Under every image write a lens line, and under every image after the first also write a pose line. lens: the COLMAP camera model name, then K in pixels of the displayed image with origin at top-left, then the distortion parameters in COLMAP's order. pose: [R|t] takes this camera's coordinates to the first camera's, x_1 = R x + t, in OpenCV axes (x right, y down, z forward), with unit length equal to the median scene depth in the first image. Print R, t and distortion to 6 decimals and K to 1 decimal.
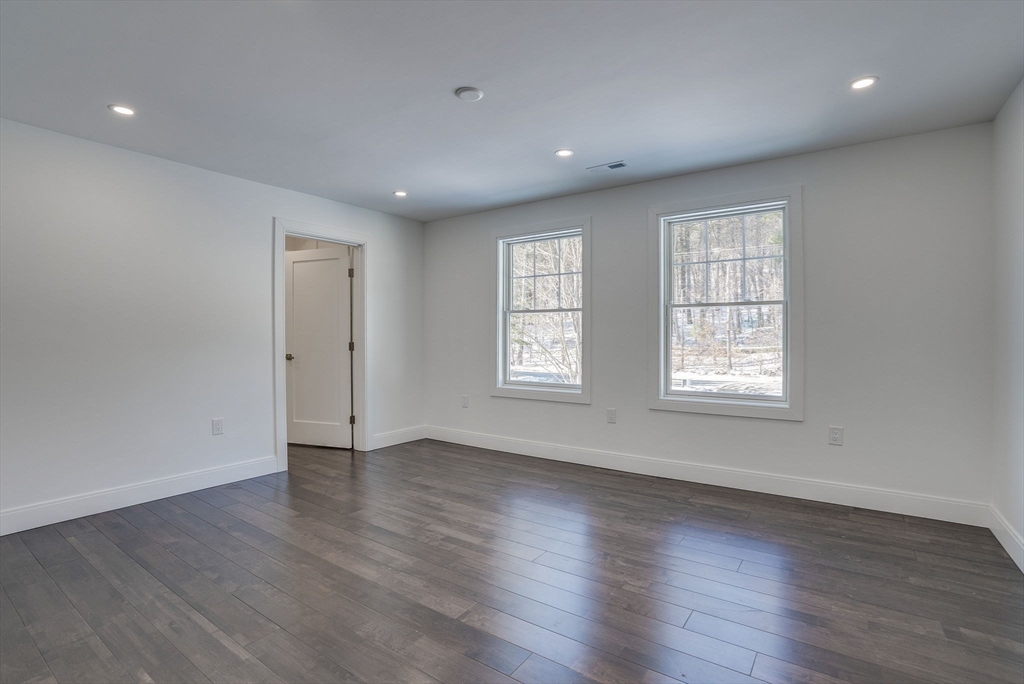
lens RADIAL K [[447.3, 0, 511.2], [0, 447.3, 335.1], [0, 0, 1]] dist [-0.017452, 0.000289]
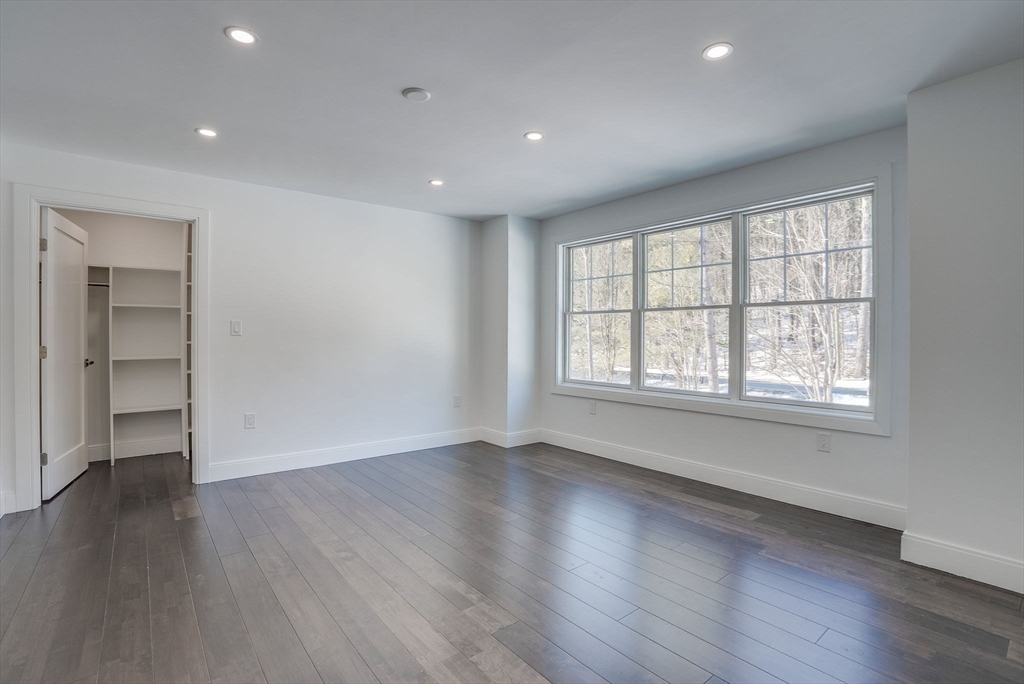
lens RADIAL K [[496.7, 0, 511.8], [0, 496.7, 332.3], [0, 0, 1]] dist [0.023826, 0.000319]
pose [[0.948639, 0.004308, -0.316333, 0.240499], [-0.005962, 0.999973, -0.004263, -0.001292], [0.316306, 0.005930, 0.948639, -0.146585]]
